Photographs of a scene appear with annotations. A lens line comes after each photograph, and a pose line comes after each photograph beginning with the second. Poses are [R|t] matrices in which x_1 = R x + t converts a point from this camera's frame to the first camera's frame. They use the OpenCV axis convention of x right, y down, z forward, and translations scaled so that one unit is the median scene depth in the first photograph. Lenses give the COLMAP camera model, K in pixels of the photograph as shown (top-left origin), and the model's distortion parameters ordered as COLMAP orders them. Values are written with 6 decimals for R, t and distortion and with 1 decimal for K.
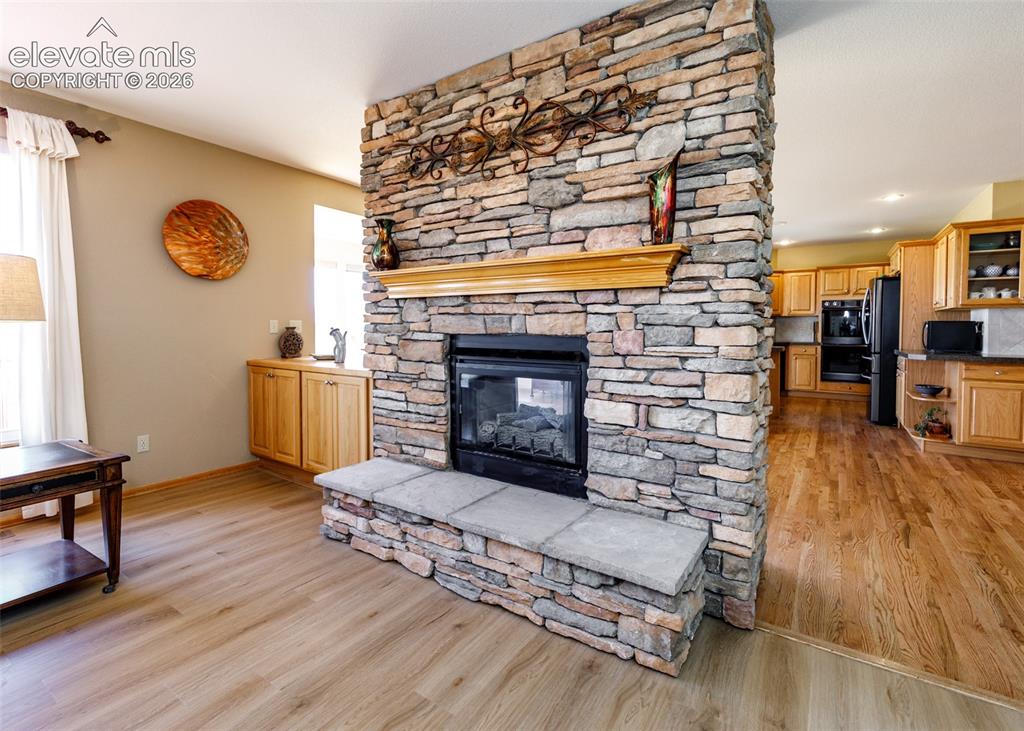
lens RADIAL K [[481.0, 0, 512.8], [0, 481.0, 338.4], [0, 0, 1]] dist [0.012329, 0.000056]
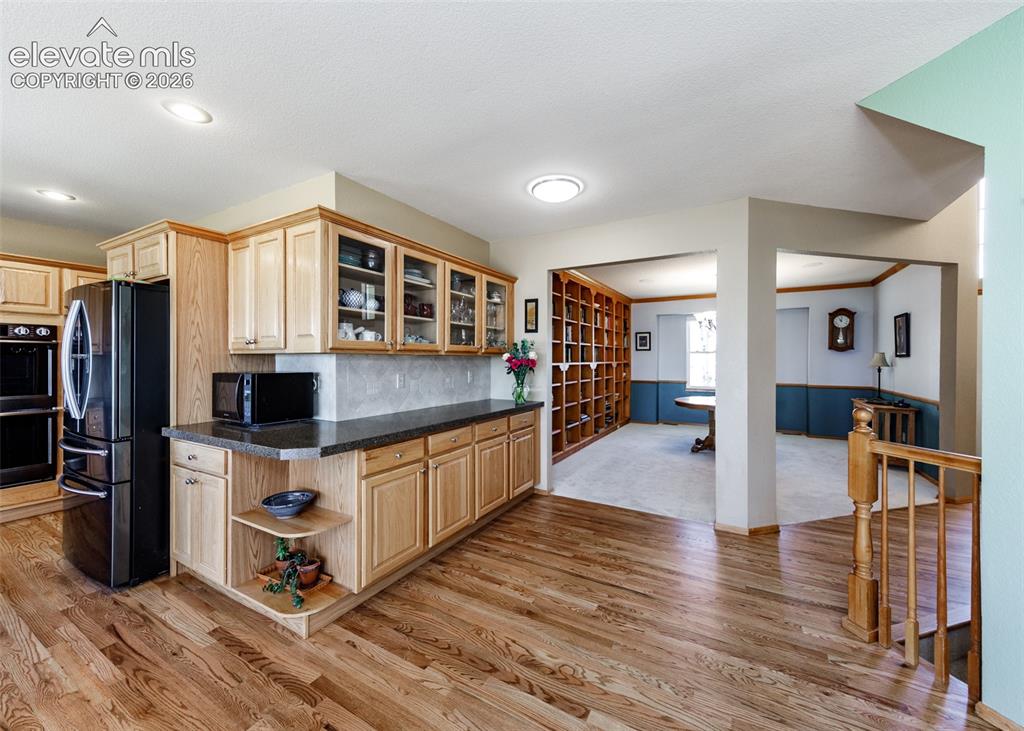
lens RADIAL K [[382.6, 0, 512.0], [0, 382.6, 365.5], [0, 0, 1]] dist [0.002728, 0.000209]
pose [[-0.086344, -0.010456, 0.996211, 0.380663], [0.019744, 0.999731, 0.012204, -0.043013], [-0.996070, 0.020723, -0.086114, 0.717226]]
